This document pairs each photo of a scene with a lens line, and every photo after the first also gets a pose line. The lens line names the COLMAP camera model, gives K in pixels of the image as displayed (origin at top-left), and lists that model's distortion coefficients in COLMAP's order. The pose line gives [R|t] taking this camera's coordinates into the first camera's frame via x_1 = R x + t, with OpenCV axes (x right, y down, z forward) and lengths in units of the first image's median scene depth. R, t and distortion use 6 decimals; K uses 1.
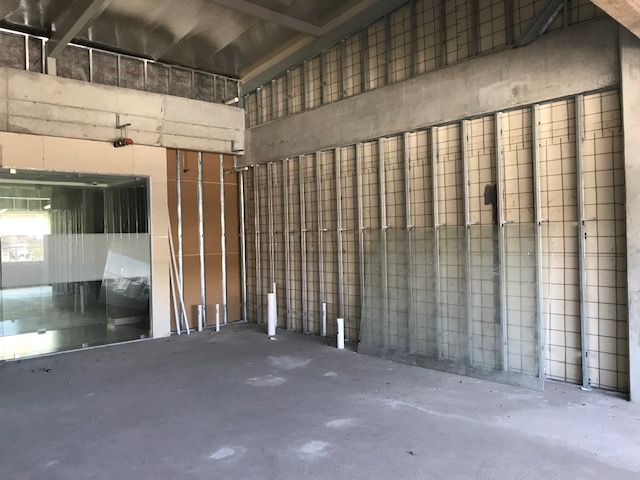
lens RADIAL K [[523.2, 0, 320.0], [0, 523.2, 240.0], [0, 0, 1]] dist [0.004376, 0.003010]
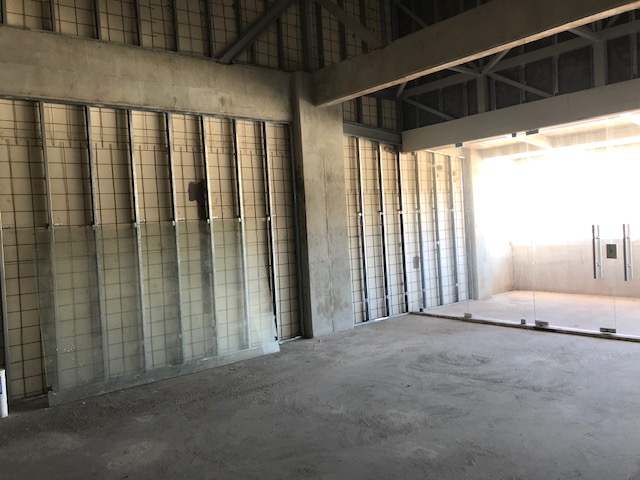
lens RADIAL K [[521.1, 0, 320.0], [0, 521.1, 240.0], [0, 0, 1]] dist [-0.004420, -0.001689]
pose [[0.055220, -0.005967, 0.998456, -0.682813], [0.066831, 0.997762, 0.002266, 0.023233], [-0.996235, 0.066603, 0.055495, 0.695561]]
